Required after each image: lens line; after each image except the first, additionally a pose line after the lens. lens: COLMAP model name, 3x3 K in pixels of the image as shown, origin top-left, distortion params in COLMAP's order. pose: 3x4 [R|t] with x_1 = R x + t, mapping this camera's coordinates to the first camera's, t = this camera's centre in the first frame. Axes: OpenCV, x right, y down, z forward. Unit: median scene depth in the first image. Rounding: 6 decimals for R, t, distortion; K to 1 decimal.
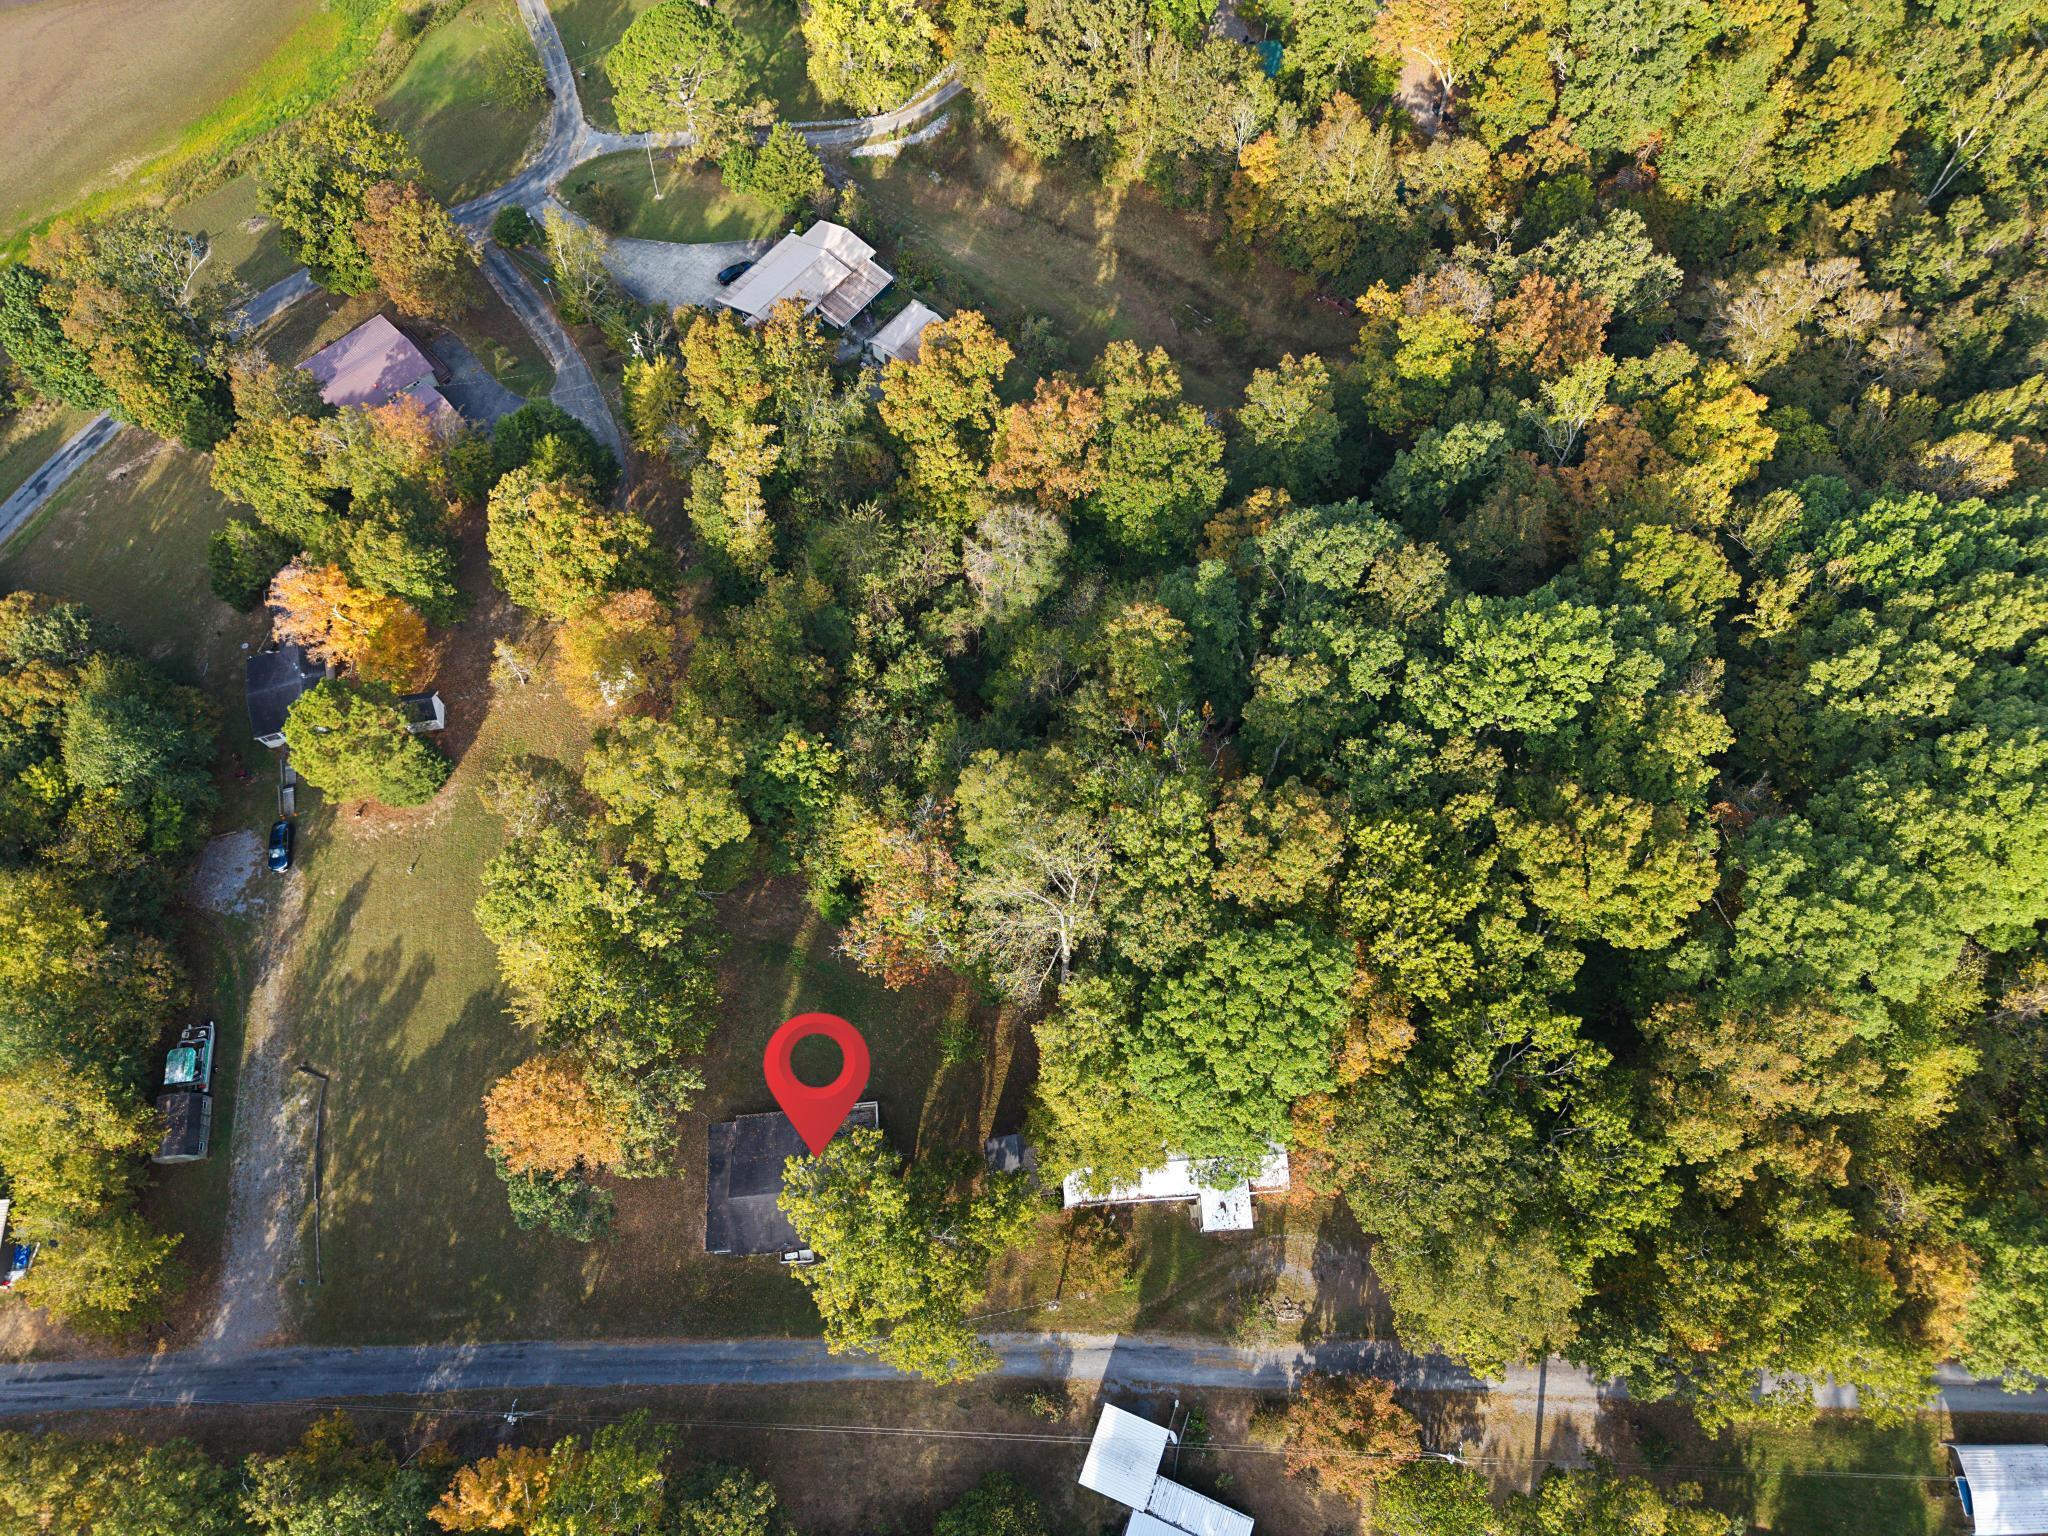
lens RADIAL K [[1404.0, 0, 1118.5], [0, 1404.0, 827.0], [0, 0, 1]] dist [0.061314, -0.062974]
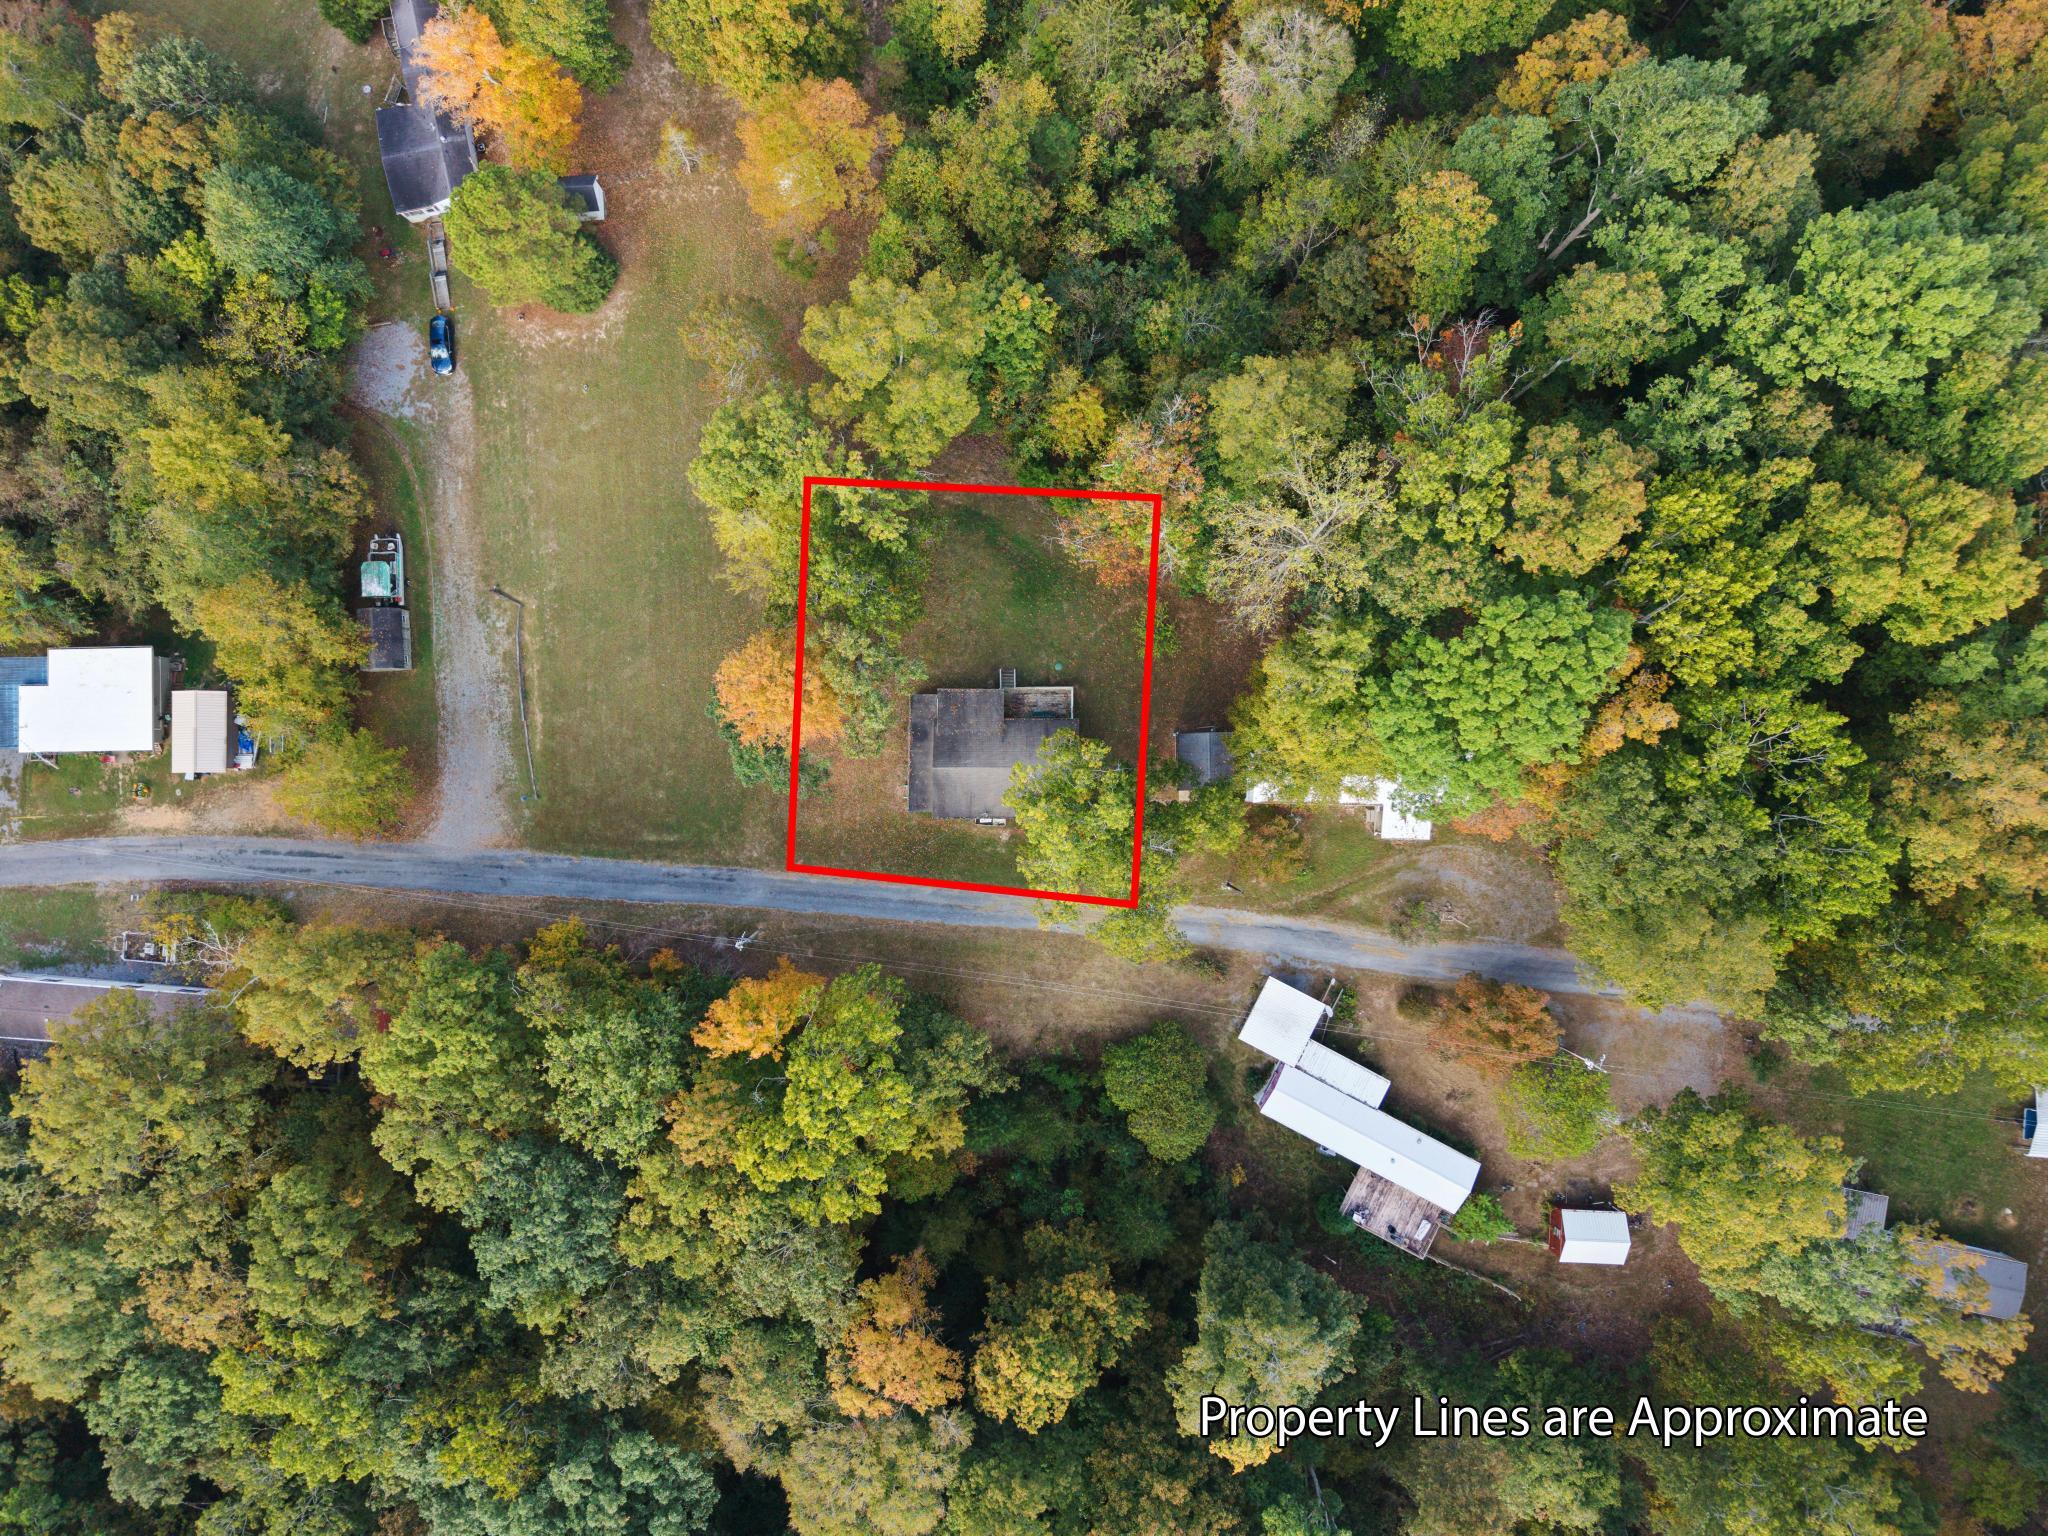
lens RADIAL K [[1375.0, 0, 1024.0], [0, 1375.0, 768.0], [0, 0, 1]] dist [0.005470, -0.000832]
pose [[0.995788, 0.091288, 0.008531, -0.225743], [-0.086847, 0.909313, 0.406949, -0.158075], [0.029392, -0.405976, 0.913411, 0.090807]]
